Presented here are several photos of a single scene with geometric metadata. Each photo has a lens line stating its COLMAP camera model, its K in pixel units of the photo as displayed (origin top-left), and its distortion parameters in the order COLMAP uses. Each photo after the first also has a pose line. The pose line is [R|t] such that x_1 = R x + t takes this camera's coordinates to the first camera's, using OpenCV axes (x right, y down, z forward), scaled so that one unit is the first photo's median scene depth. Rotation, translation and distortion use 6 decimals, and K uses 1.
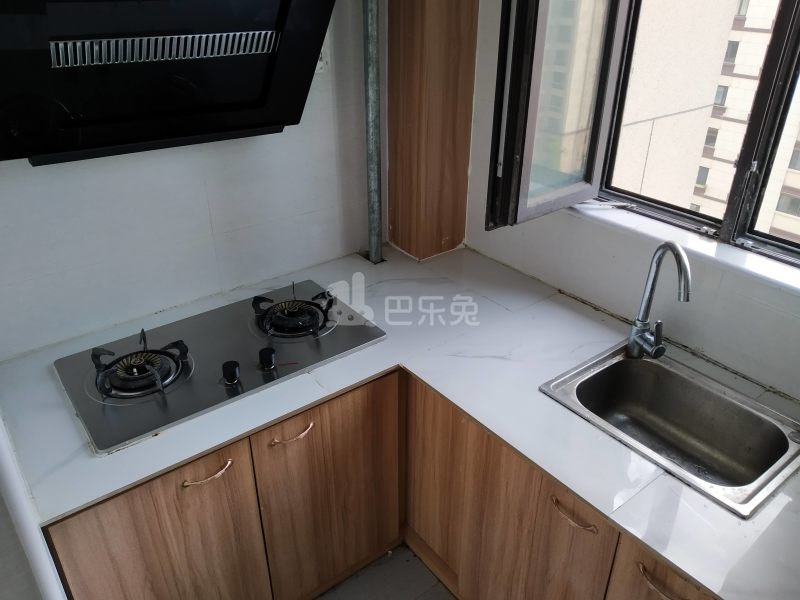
lens RADIAL K [[628.1, 0, 400.0], [0, 628.1, 300.0], [0, 0, 1]] dist [-0.000139, -0.000291]
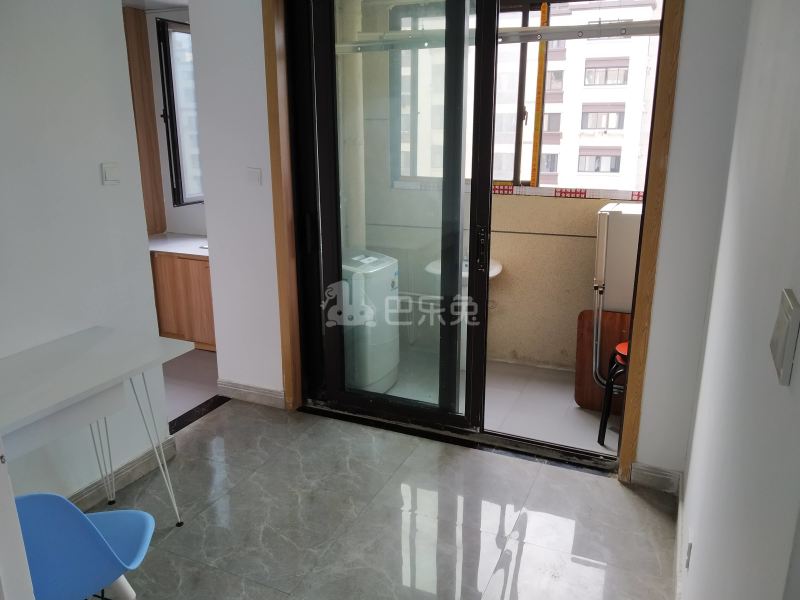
lens RADIAL K [[628.1, 0, 400.0], [0, 628.1, 300.0], [0, 0, 1]] dist [-0.000139, -0.000291]
pose [[0.884790, -0.127978, 0.448072, -0.295975], [0.228020, 0.957472, -0.176791, 1.066064], [-0.406391, 0.258592, 0.876343, -1.879718]]
